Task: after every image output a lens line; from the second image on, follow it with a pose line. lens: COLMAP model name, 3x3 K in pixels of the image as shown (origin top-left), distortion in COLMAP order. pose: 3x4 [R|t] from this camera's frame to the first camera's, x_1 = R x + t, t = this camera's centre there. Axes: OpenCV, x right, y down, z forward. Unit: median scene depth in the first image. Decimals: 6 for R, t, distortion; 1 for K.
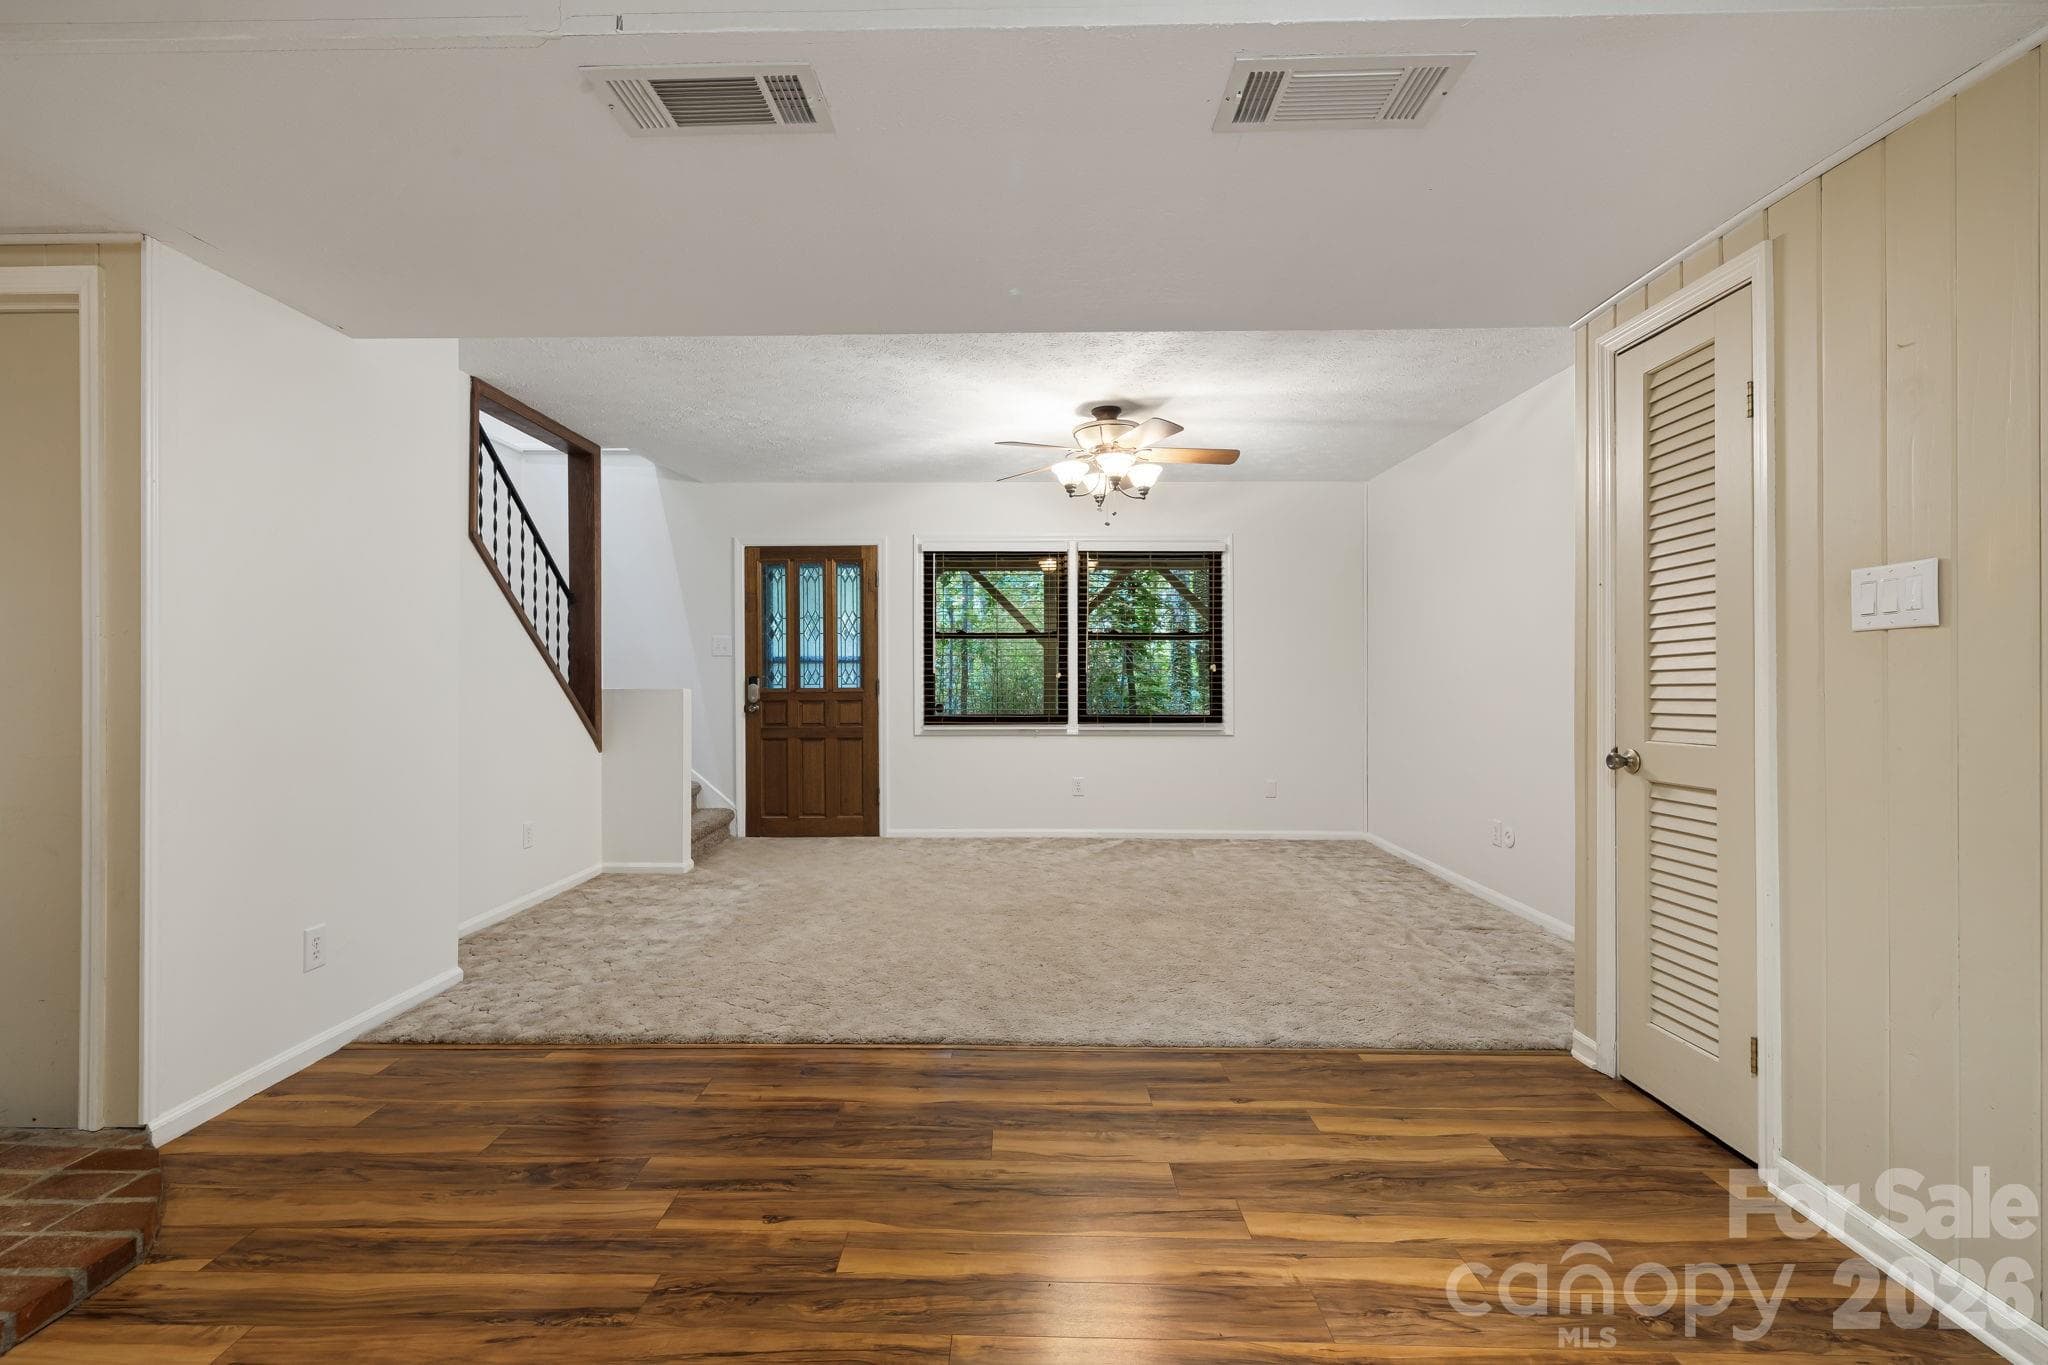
lens RADIAL K [[874.6, 0, 995.0], [0, 874.6, 679.5], [0, 0, 1]] dist [0.004419, 0.000586]
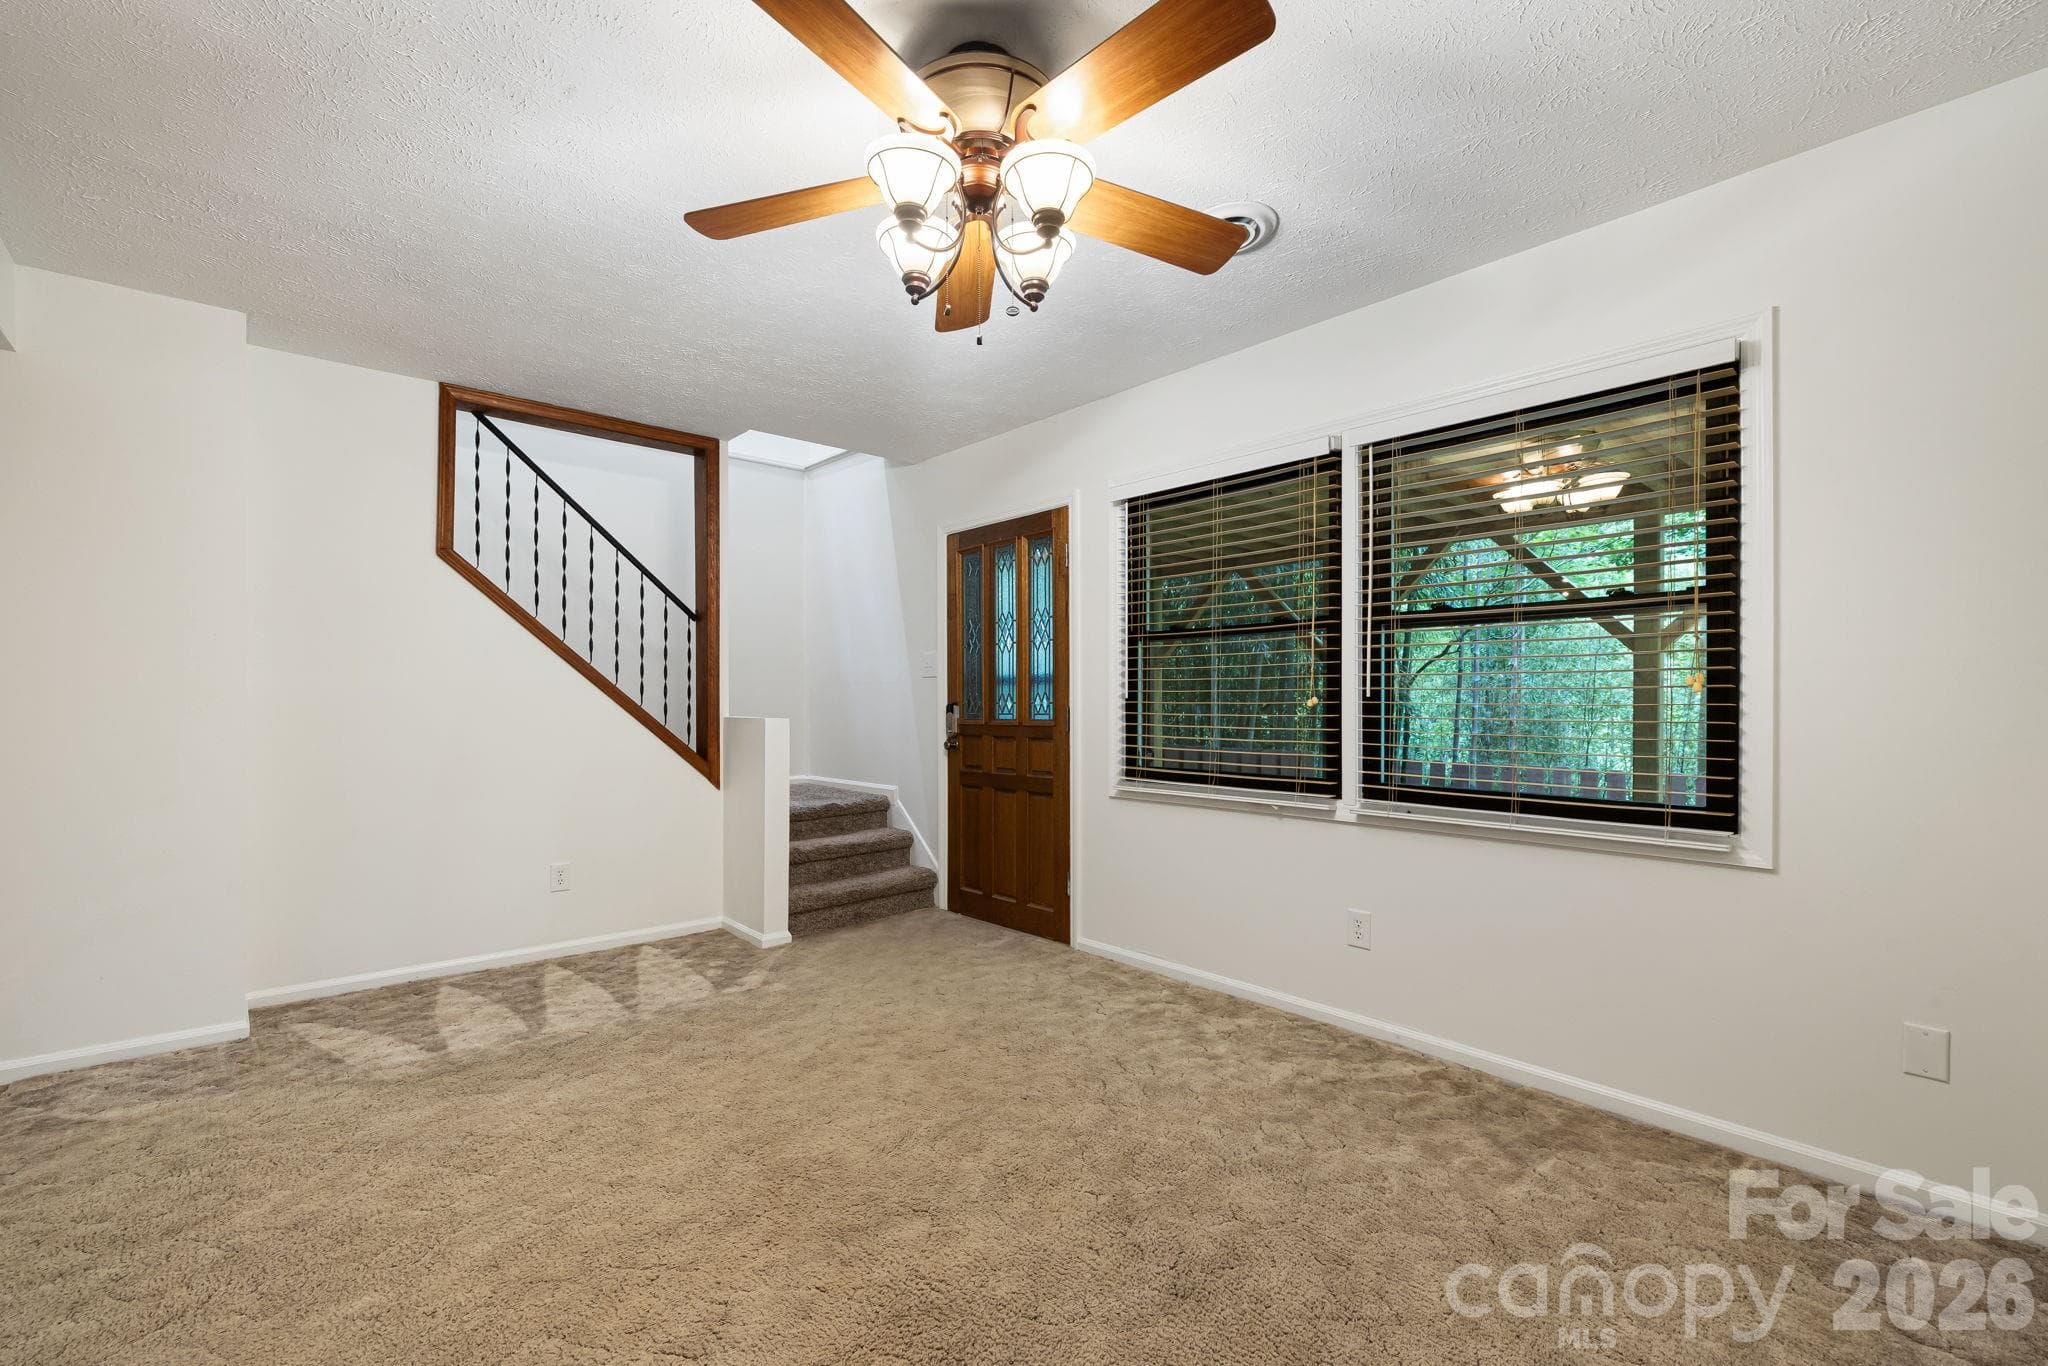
lens RADIAL K [[874.6, 0, 981.2], [0, 874.6, 691.2], [0, 0, 1]] dist [0.004419, 0.000586]
pose [[0.671581, -0.007521, -0.740893, 0.486333], [-0.004033, 0.999897, -0.013806, -0.004410], [0.740921, 0.012260, 0.671481, 0.795019]]
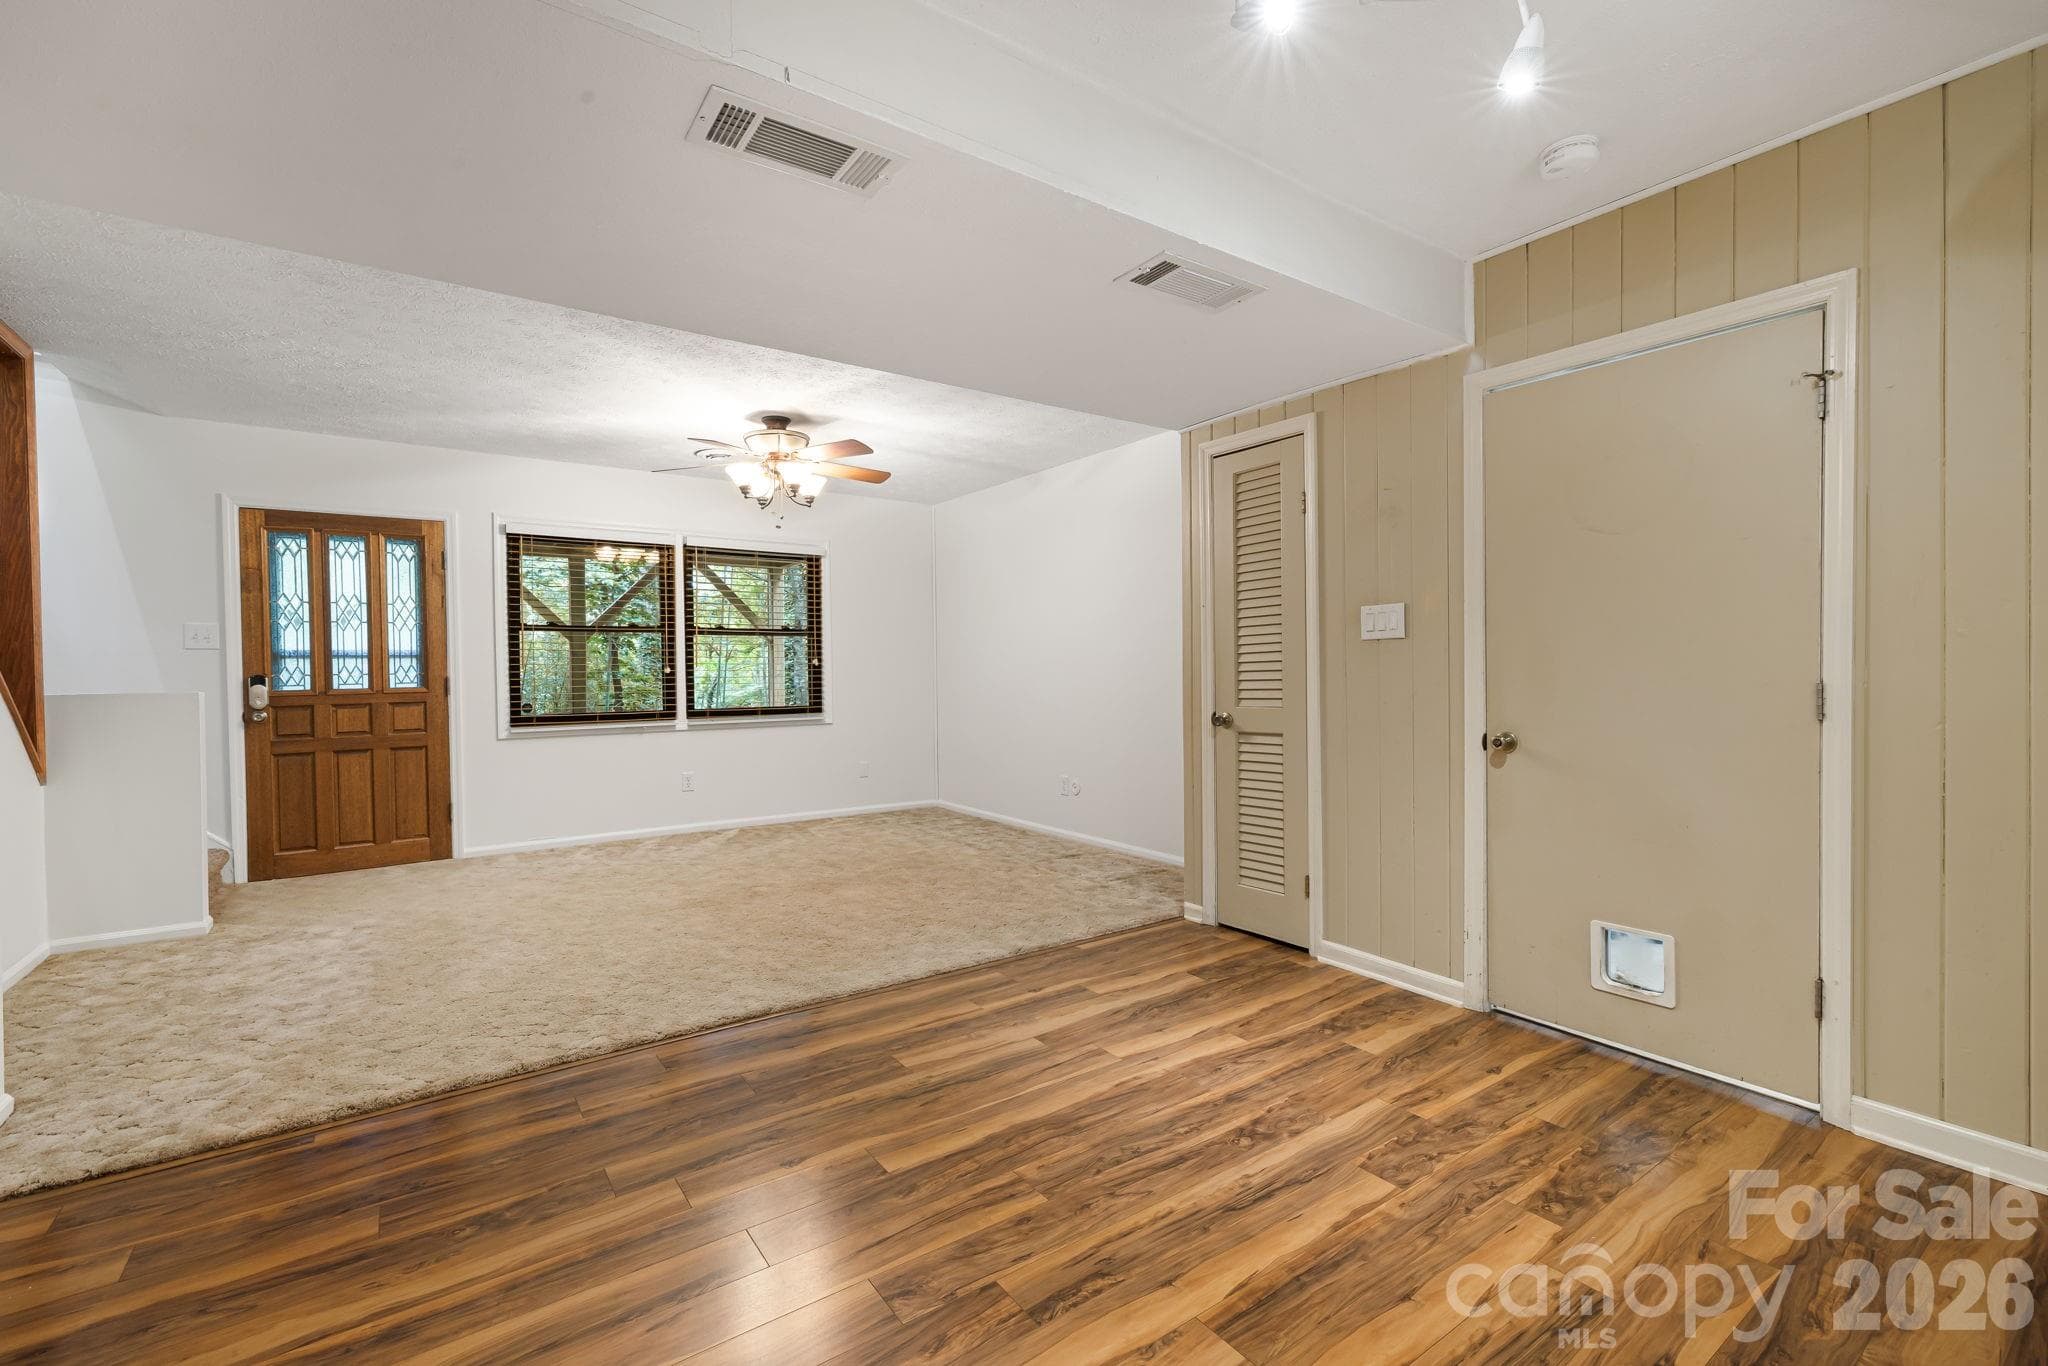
lens RADIAL K [[874.6, 0, 983.1], [0, 874.6, 683.0], [0, 0, 1]] dist [0.004419, 0.000586]
pose [[0.816954, -0.016606, 0.576464, -0.313906], [0.011080, 0.999853, 0.013101, 0.000690], [-0.576596, -0.004316, 0.817018, -0.015359]]
